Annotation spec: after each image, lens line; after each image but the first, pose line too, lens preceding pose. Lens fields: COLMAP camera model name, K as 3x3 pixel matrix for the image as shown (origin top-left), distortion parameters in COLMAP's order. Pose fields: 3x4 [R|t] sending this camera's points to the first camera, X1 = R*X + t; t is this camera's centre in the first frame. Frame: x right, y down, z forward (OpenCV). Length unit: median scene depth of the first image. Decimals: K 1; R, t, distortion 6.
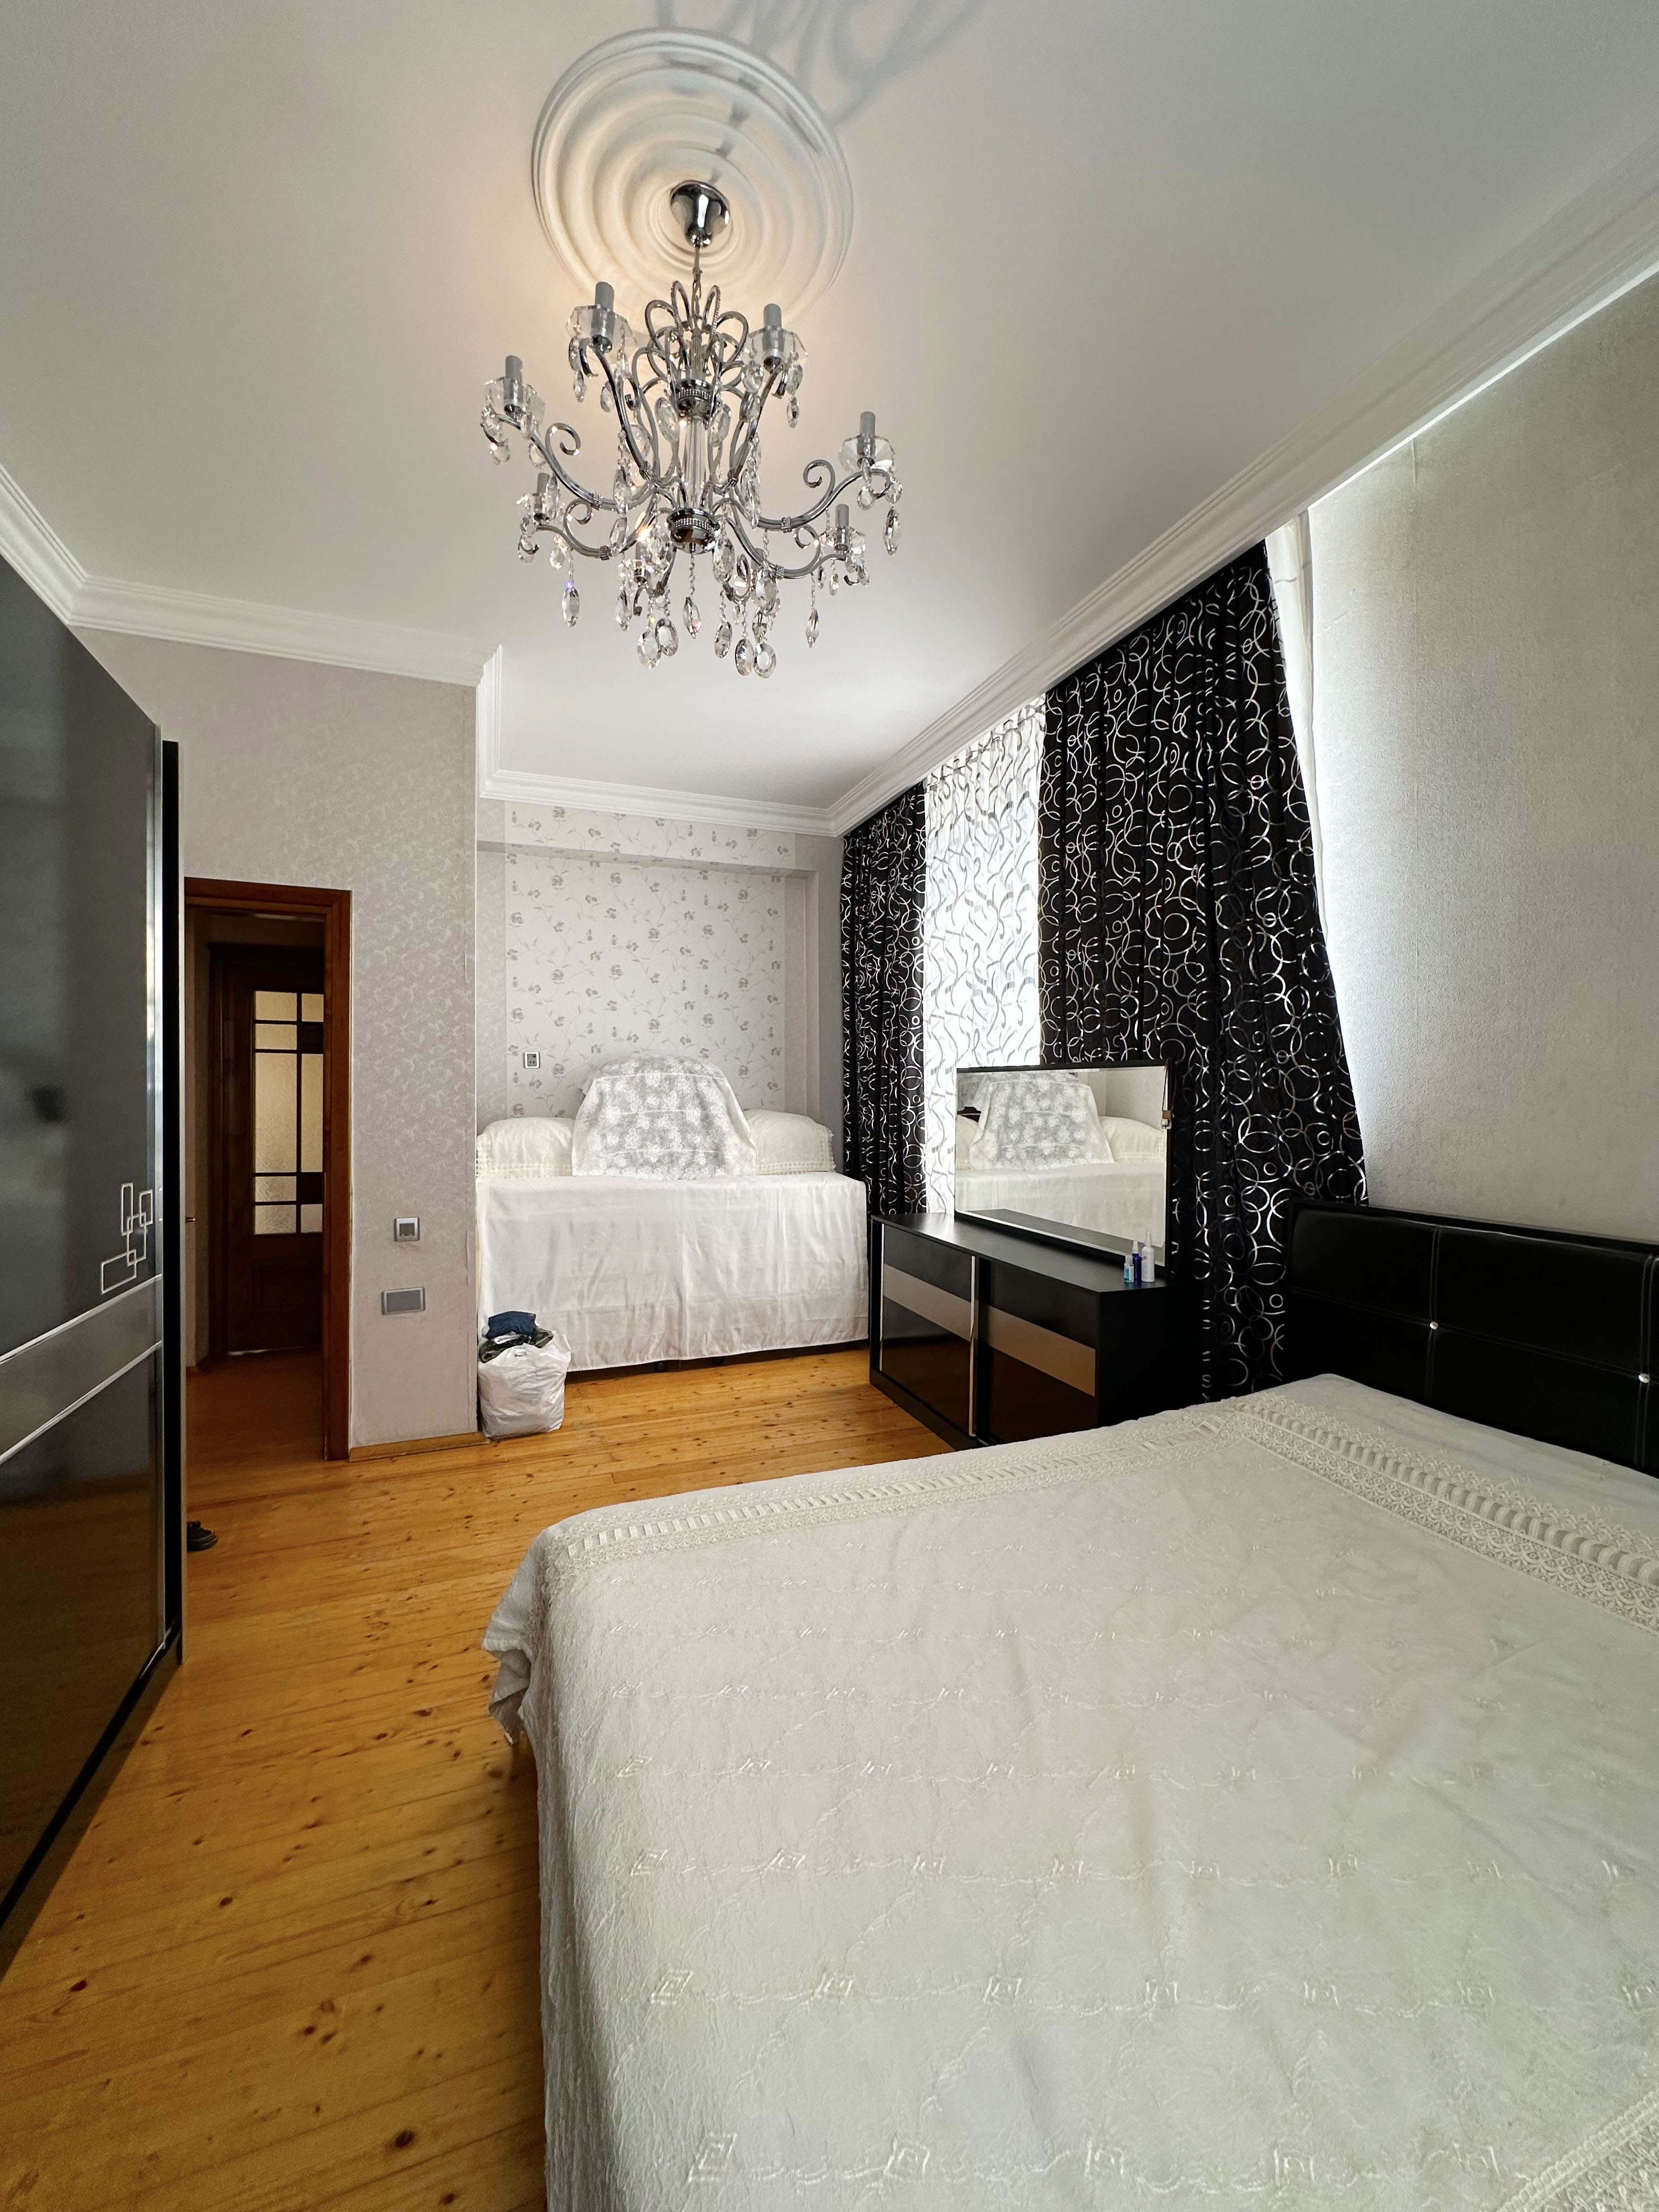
lens RADIAL K [[885.2, 0, 829.5], [0, 885.2, 1106.0], [0, 0, 1]] dist [-0.006315, 0.004980]
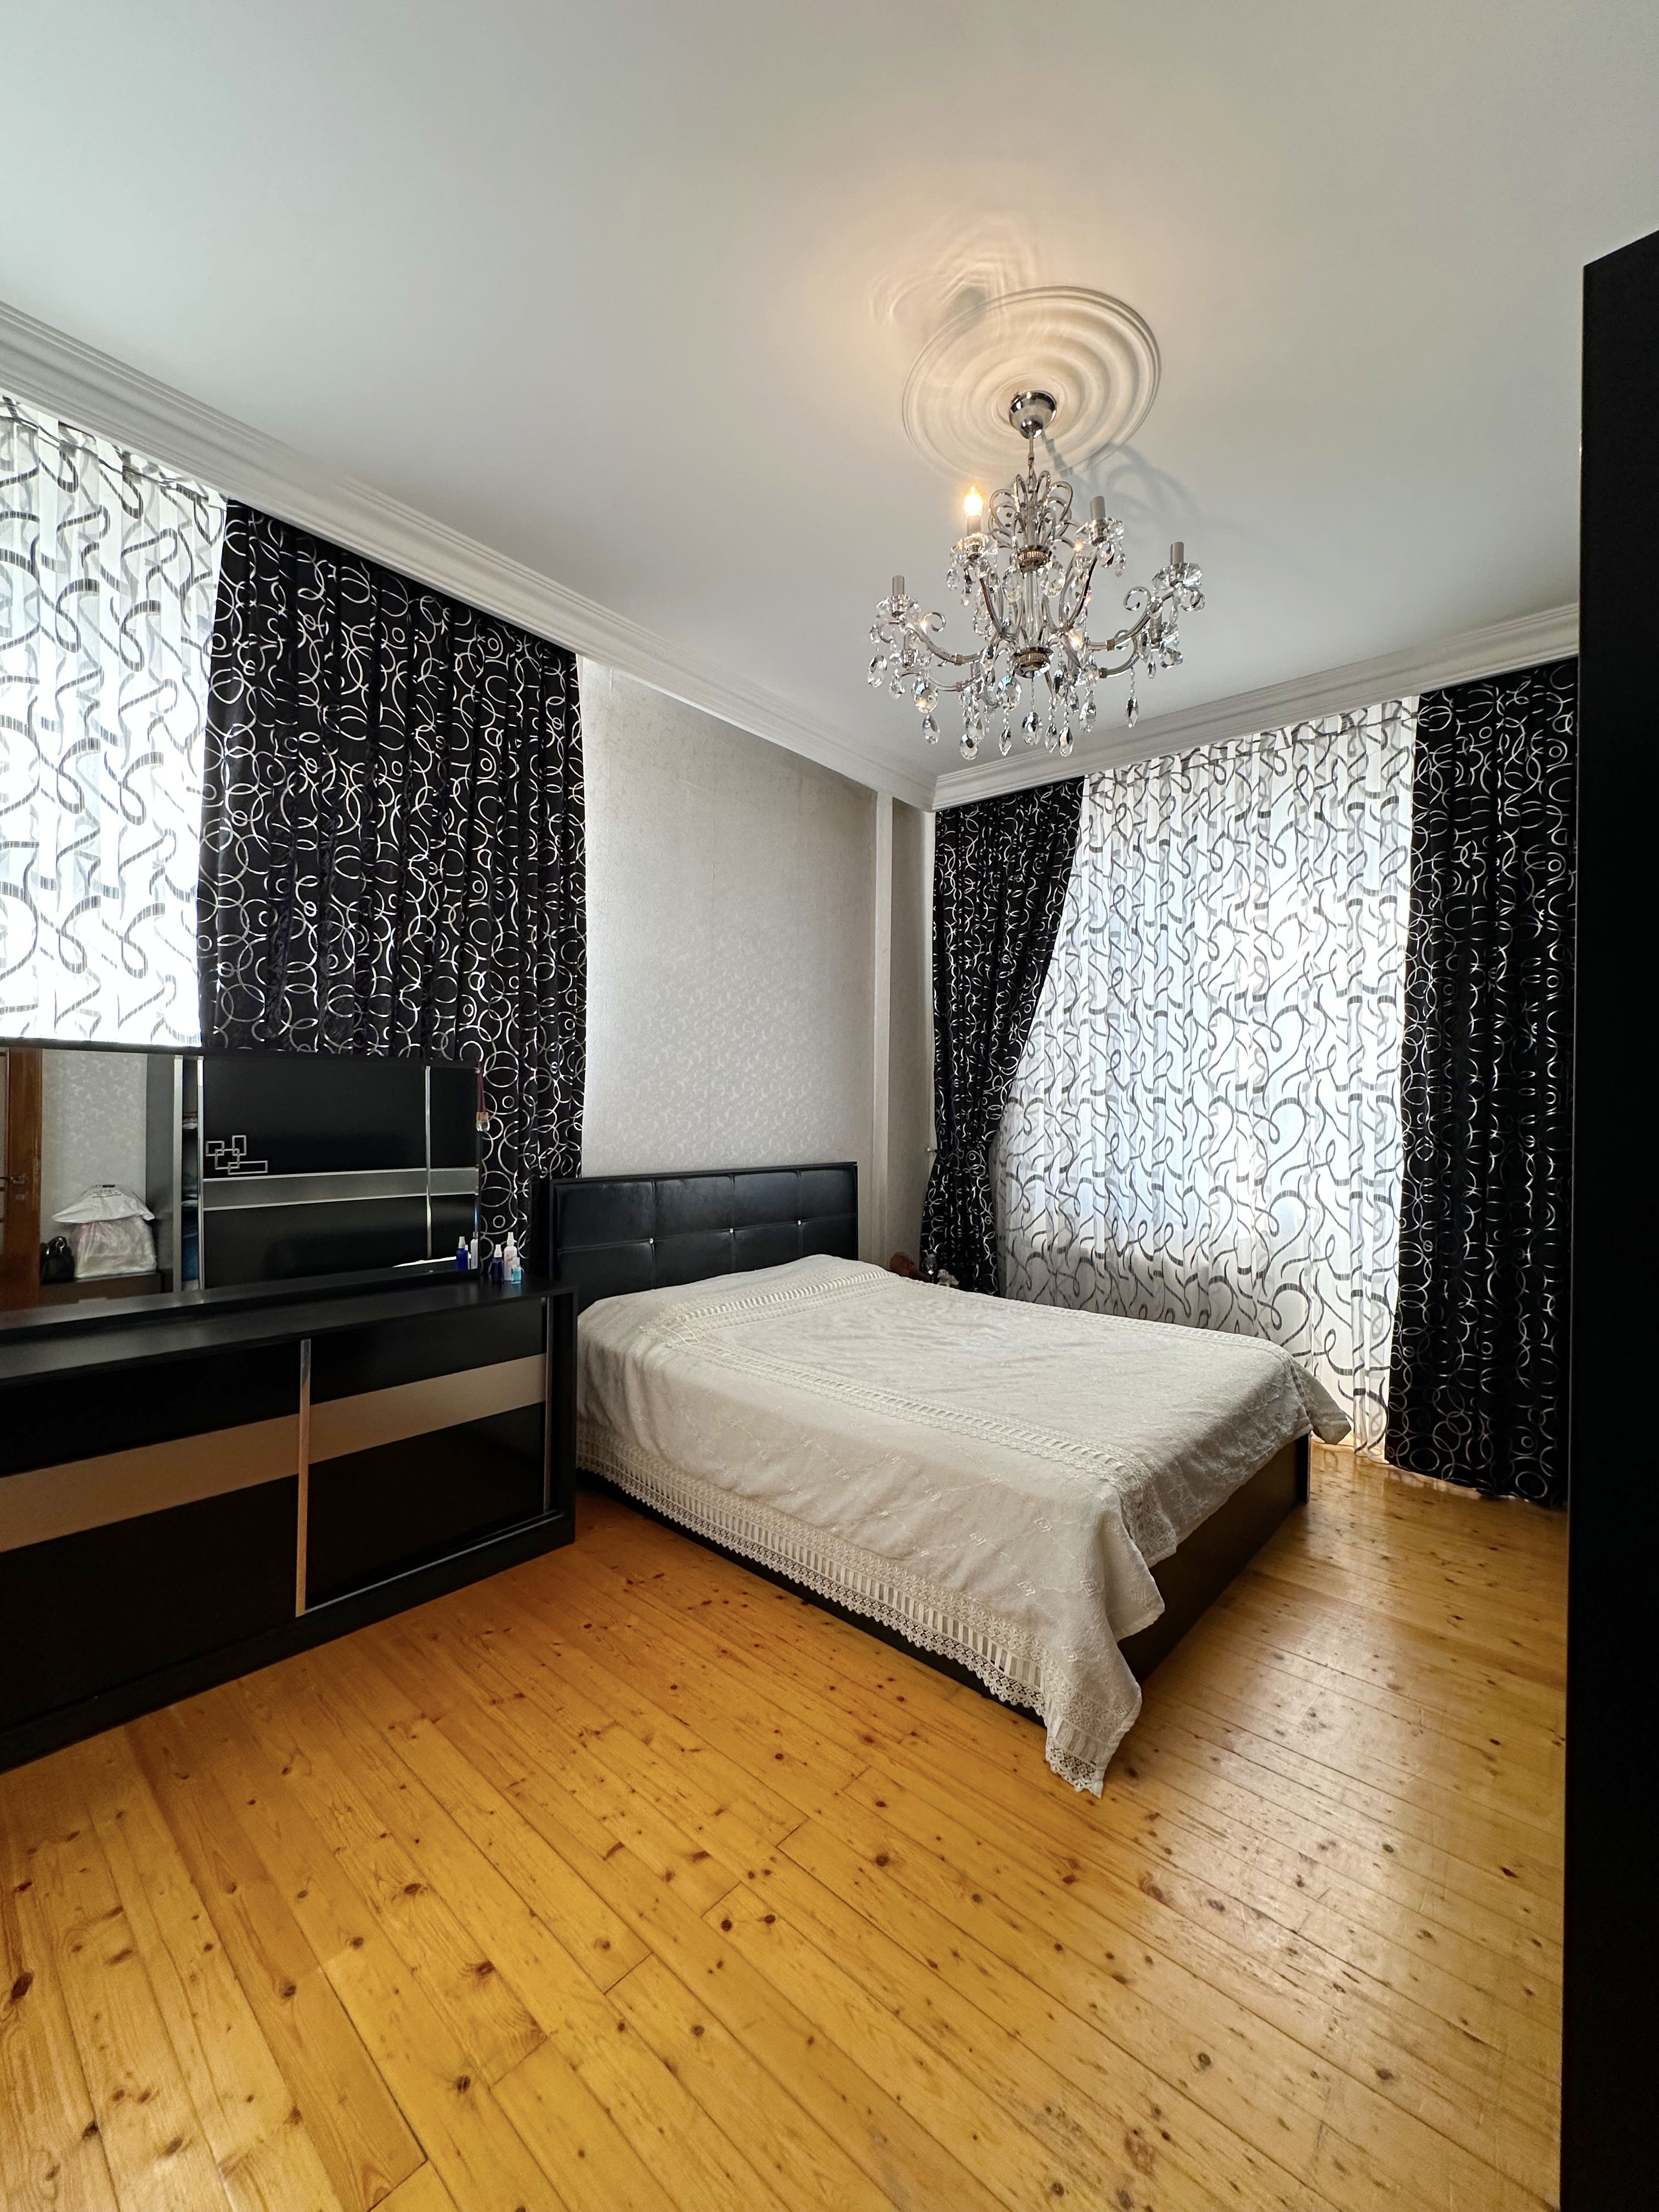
lens RADIAL K [[885.2, 0, 829.5], [0, 885.2, 1106.0], [0, 0, 1]] dist [-0.006315, 0.004980]
pose [[-0.457065, -0.016828, 0.889274, -0.697541], [-0.003510, 0.999847, 0.017117, -0.021007], [-0.889427, 0.004702, -0.457054, 1.107423]]
